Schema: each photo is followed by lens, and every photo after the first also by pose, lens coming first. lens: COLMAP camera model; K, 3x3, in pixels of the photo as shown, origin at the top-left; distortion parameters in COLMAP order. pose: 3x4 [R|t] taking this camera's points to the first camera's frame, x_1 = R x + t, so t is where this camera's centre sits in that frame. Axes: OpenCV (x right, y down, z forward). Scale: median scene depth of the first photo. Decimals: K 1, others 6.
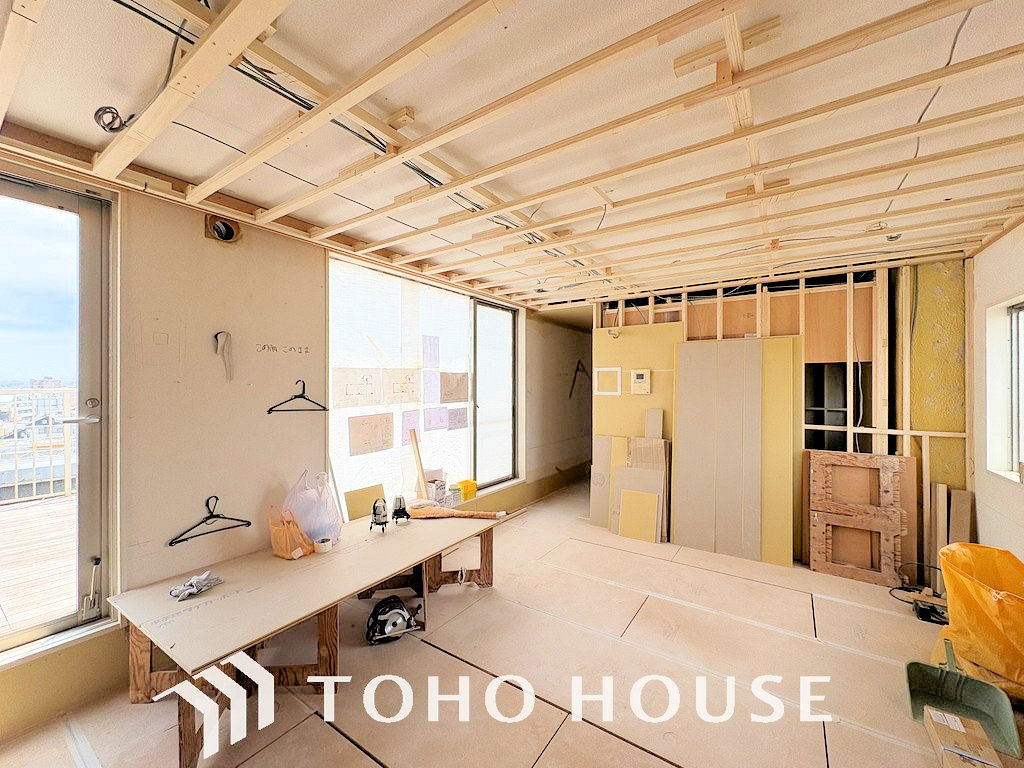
lens RADIAL K [[409.3, 0, 513.9], [0, 409.3, 385.9], [0, 0, 1]] dist [0.000899, -0.000945]
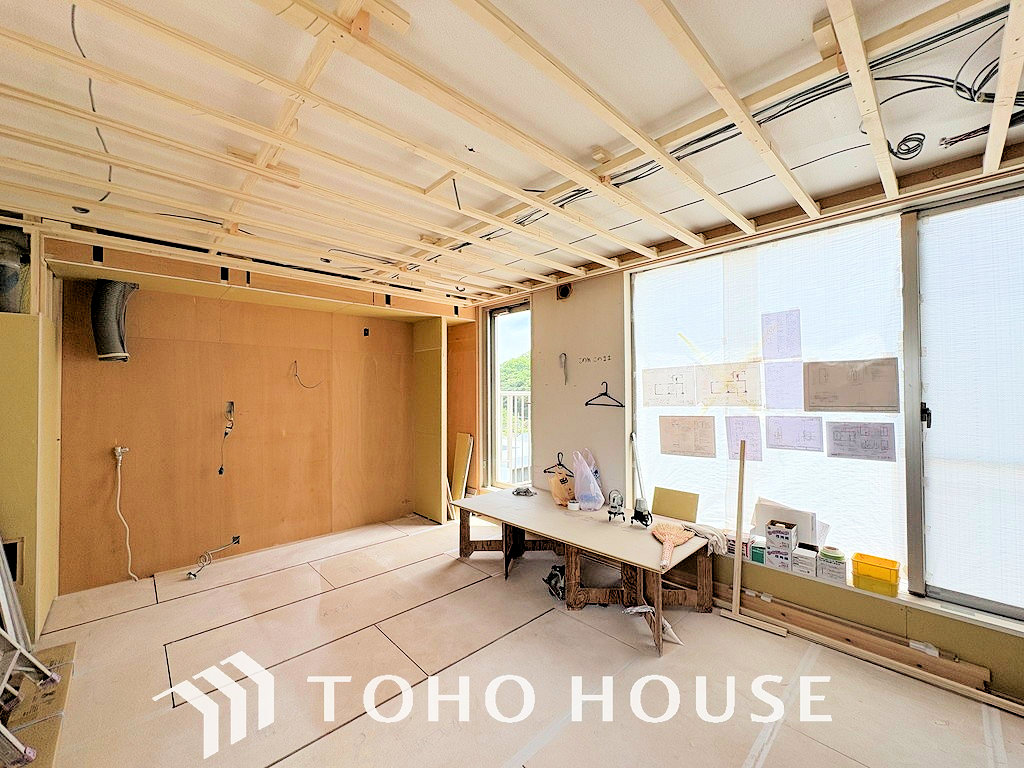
lens RADIAL K [[409.3, 0, 515.0], [0, 409.3, 385.3], [0, 0, 1]] dist [0.000899, -0.000945]
pose [[-0.210383, -0.015435, -0.977497, 0.641866], [0.000043, 0.999875, -0.015798, 0.014249], [0.977619, -0.003366, -0.210357, 0.796419]]
